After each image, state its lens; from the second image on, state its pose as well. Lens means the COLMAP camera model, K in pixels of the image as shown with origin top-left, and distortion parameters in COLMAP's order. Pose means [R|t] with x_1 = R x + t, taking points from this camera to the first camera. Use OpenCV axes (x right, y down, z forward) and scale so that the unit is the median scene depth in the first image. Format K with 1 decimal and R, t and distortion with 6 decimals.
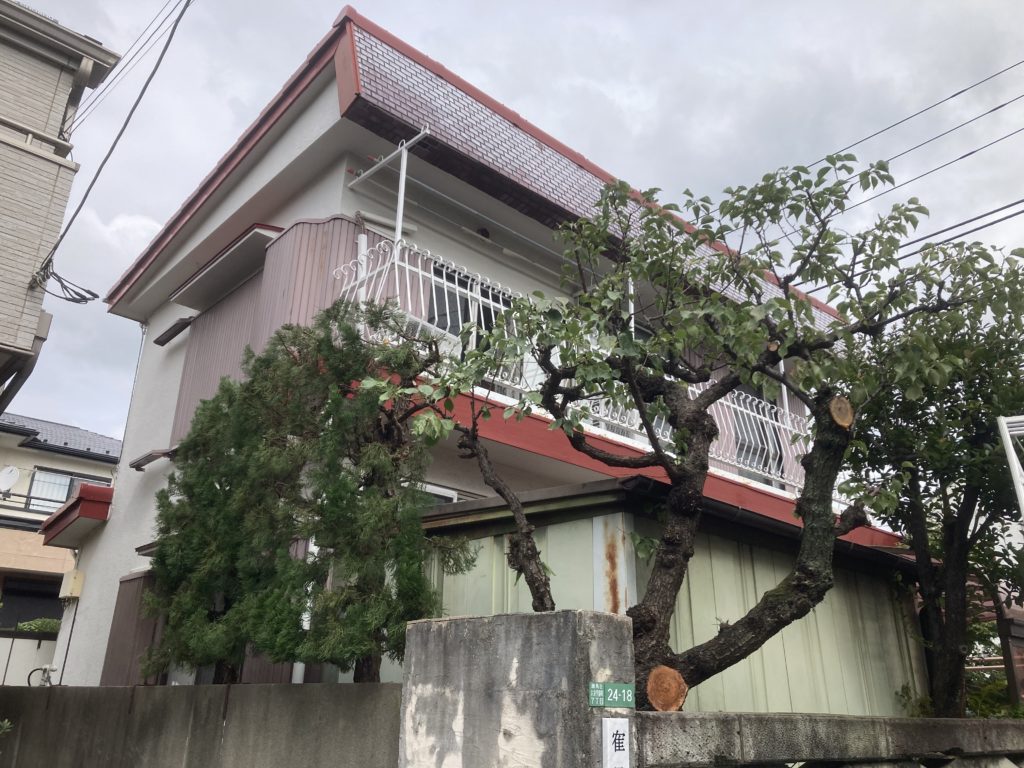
lens RADIAL K [[839.6, 0, 515.7], [0, 839.6, 376.7], [0, 0, 1]] dist [-0.008143, 0.000235]
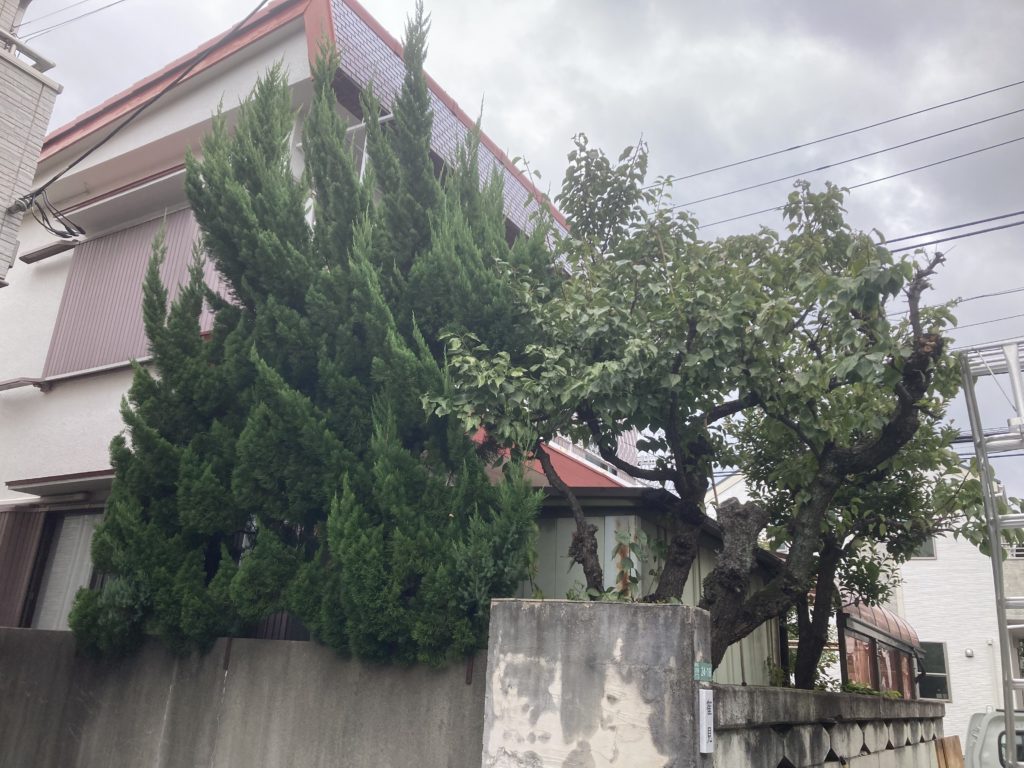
lens RADIAL K [[830.9, 0, 512.0], [0, 830.9, 384.0], [0, 0, 1]] dist [0.002287, -0.012299]
pose [[0.959022, 0.125768, 0.253890, -0.476617], [-0.139863, 0.989435, 0.038176, -0.057553], [-0.246407, -0.072121, 0.966479, -0.113703]]
